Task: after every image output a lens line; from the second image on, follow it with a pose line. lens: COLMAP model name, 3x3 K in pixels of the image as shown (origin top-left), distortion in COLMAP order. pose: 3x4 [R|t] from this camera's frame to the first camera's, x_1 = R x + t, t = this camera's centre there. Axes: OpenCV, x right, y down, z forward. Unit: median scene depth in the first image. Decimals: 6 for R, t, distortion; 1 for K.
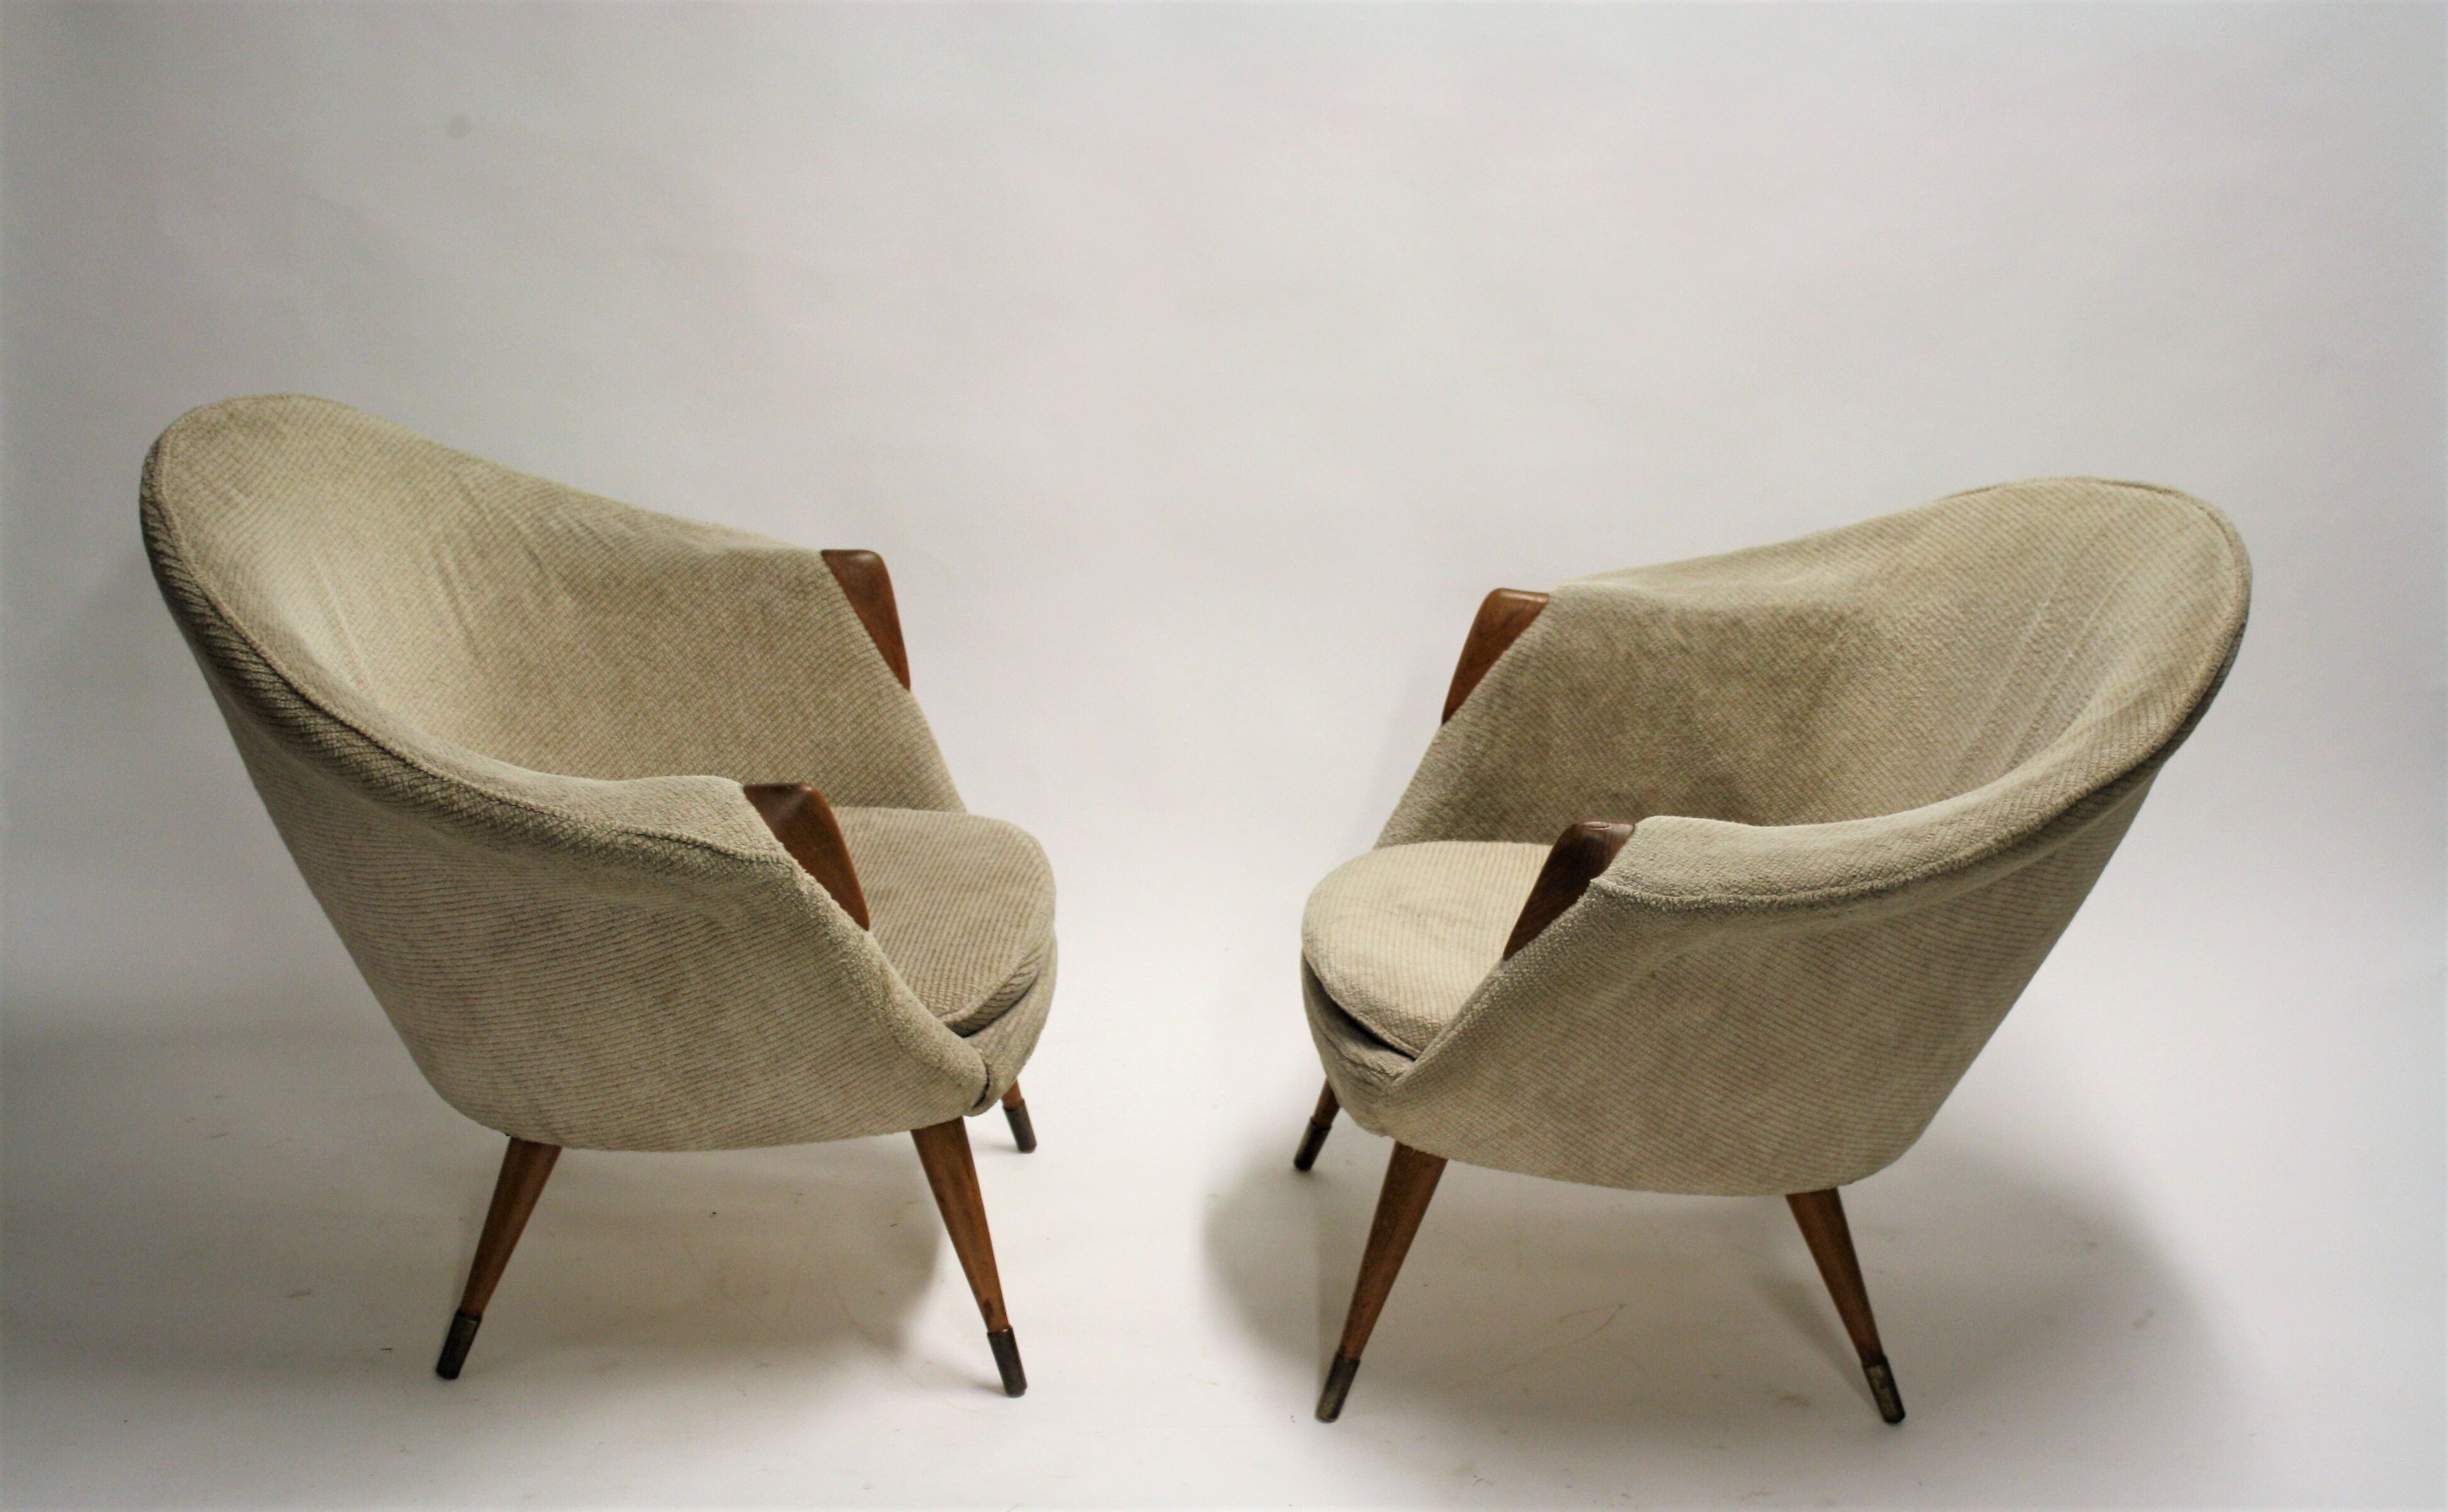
lens RADIAL K [[3400.8, 0, 1228.5], [0, 3400.8, 761.7], [0, 0, 1]] dist [0.055236, 0.000000]
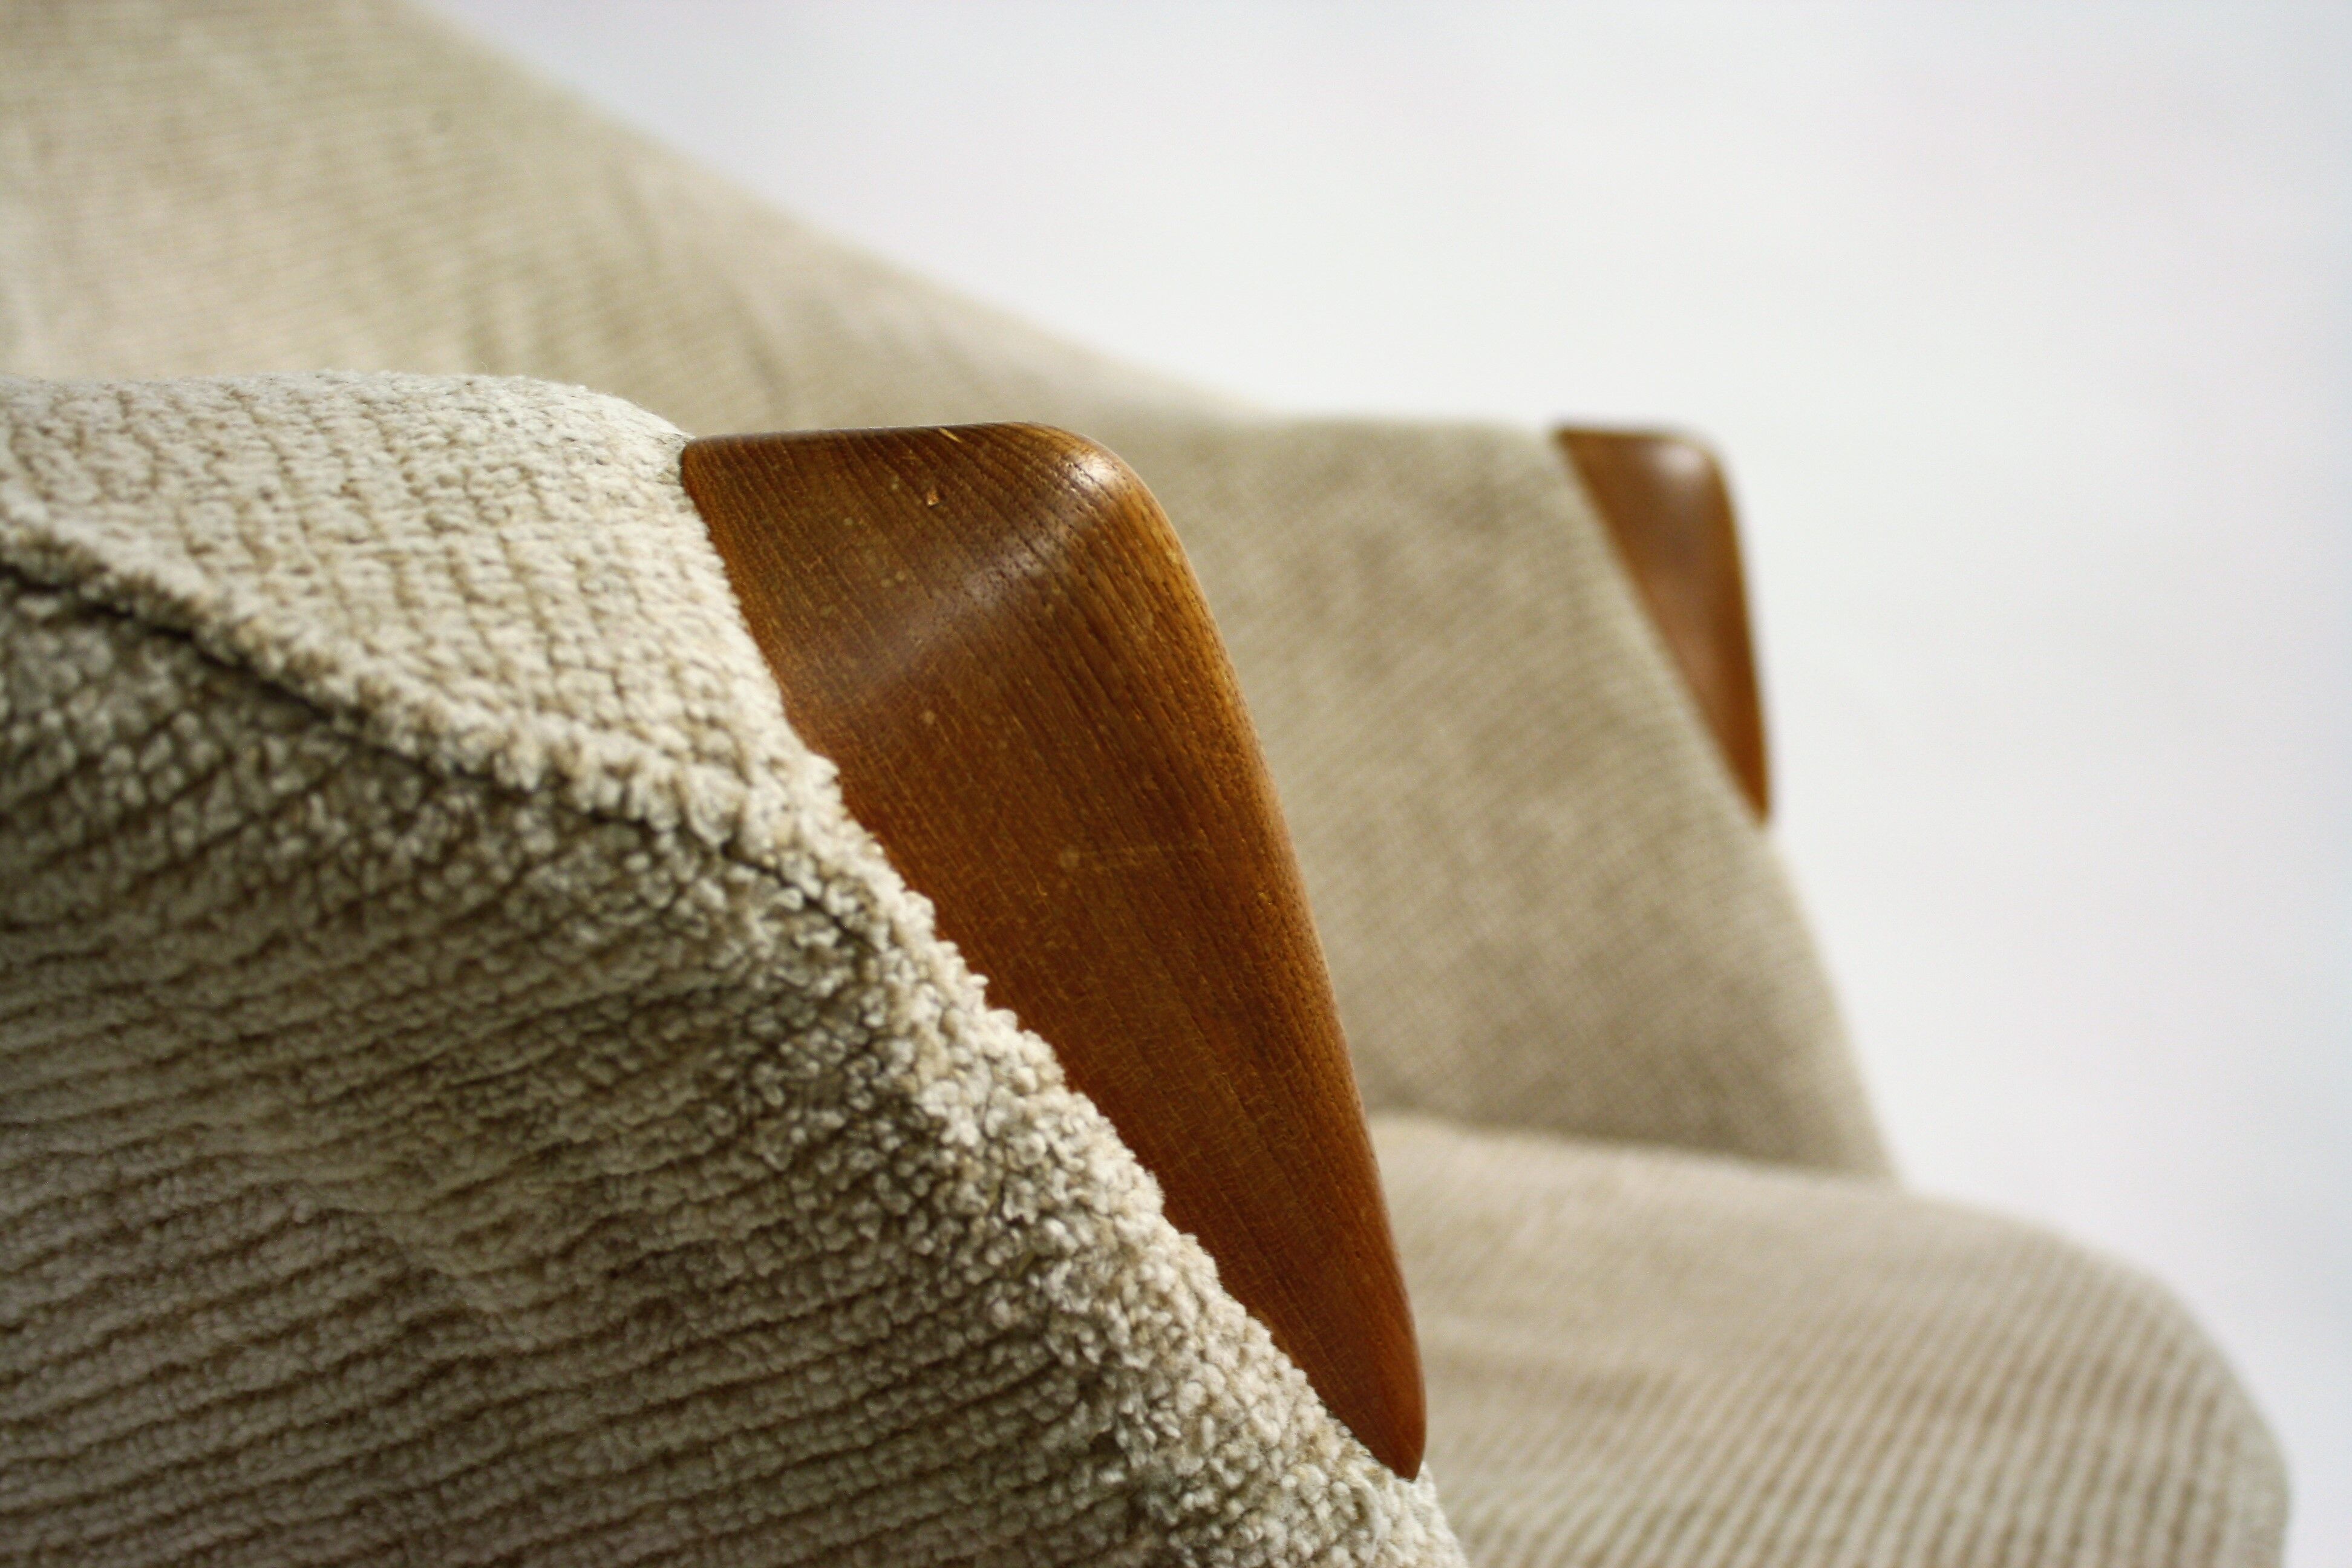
lens RADIAL K [[2999.6, 0, 1172.7], [0, 2999.6, 781.0], [0, 0, 1]] dist [-0.044440, 0.000000]
pose [[0.954162, 0.063208, -0.292540, -0.063909], [-0.120861, 0.975578, -0.183414, 0.037155], [0.273802, 0.210364, 0.938499, 0.708041]]
